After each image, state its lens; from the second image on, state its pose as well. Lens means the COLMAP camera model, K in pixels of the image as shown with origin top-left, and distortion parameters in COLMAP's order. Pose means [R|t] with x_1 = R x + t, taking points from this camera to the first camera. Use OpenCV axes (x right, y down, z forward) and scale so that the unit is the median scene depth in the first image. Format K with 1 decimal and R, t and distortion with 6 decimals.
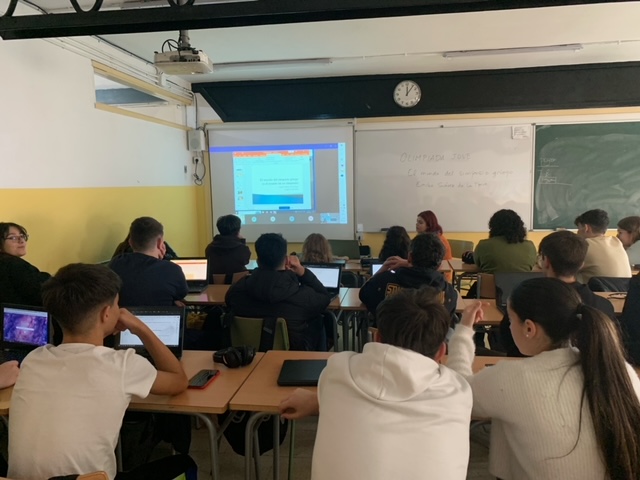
lens RADIAL K [[484.8, 0, 320.0], [0, 484.8, 240.0], [0, 0, 1]] dist [0.052880, -0.190278]
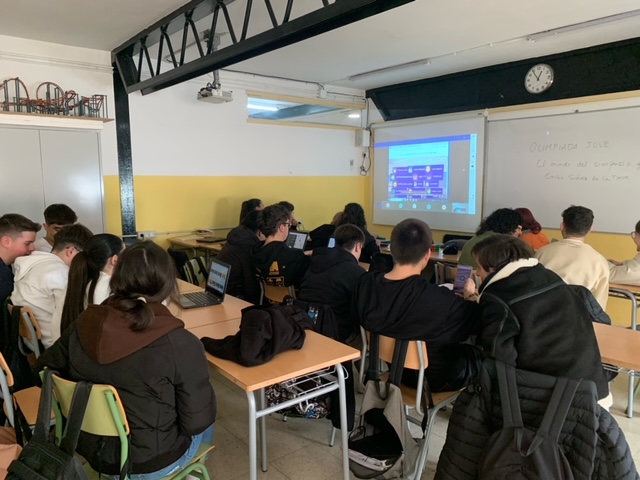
lens RADIAL K [[484.8, 0, 320.0], [0, 484.8, 240.0], [0, 0, 1]] dist [0.052880, -0.190278]
pose [[0.730937, 0.097334, -0.675469, 0.515987], [-0.083073, 0.995106, 0.053499, -0.008407], [0.677370, 0.017009, 0.735445, 0.041922]]
